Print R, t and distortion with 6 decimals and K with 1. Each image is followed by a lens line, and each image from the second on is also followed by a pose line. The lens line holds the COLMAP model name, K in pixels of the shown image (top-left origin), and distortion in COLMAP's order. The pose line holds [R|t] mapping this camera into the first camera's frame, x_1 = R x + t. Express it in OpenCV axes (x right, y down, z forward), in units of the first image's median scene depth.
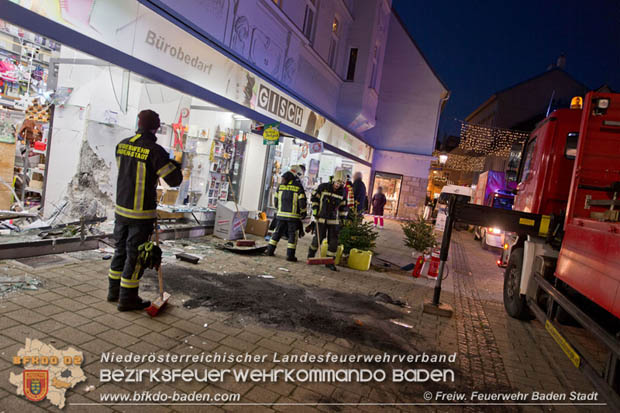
lens RADIAL K [[420.4, 0, 310.0], [0, 420.4, 206.5], [0, 0, 1]] dist [-0.100125, 0.076704]
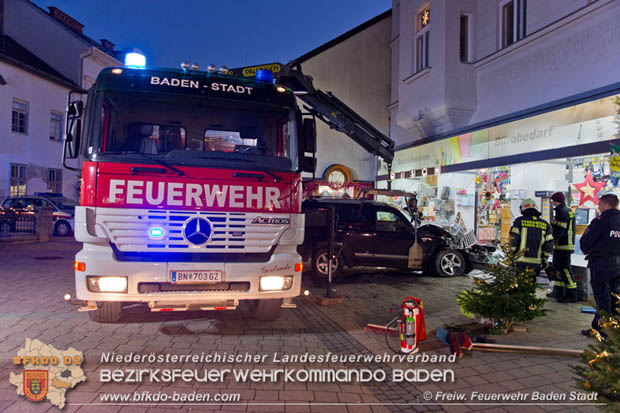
lens RADIAL K [[420.4, 0, 310.0], [0, 420.4, 206.5], [0, 0, 1]] dist [-0.100125, 0.076704]
pose [[-0.807550, -0.168706, -0.565156, 0.701301], [-0.179302, 0.983088, -0.037260, 0.019538], [0.561885, 0.071244, -0.824142, 1.262797]]
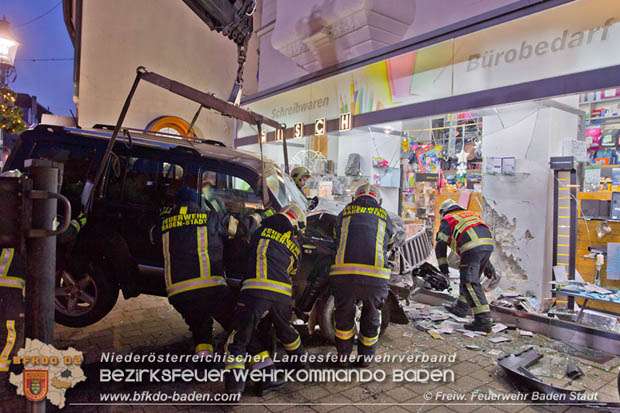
lens RADIAL K [[460.1, 0, 340.8], [0, 460.1, 200.7], [0, 0, 1]] dist [-0.061143, 0.002101]
pose [[-0.536747, -0.165810, -0.827290, 0.312278], [-0.168215, 0.981846, -0.087648, -0.004770], [0.826805, 0.092117, -0.554895, 0.859269]]
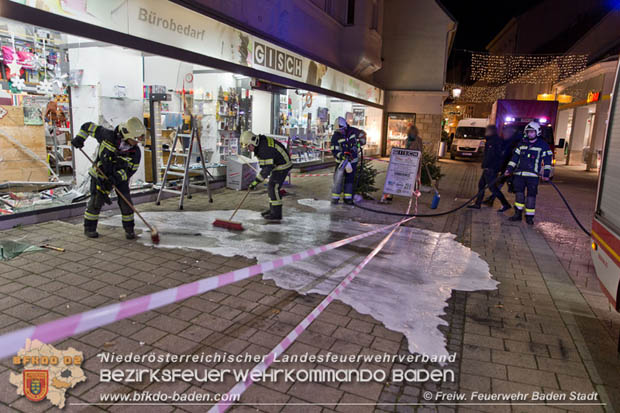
lens RADIAL K [[420.4, 0, 310.0], [0, 420.4, 206.5], [0, 0, 1]] dist [-0.100125, 0.076704]
pose [[0.992283, -0.097723, -0.076313, 0.060582], [0.105964, 0.987965, 0.112683, 0.015533], [0.064382, -0.119900, 0.990696, -0.082469]]
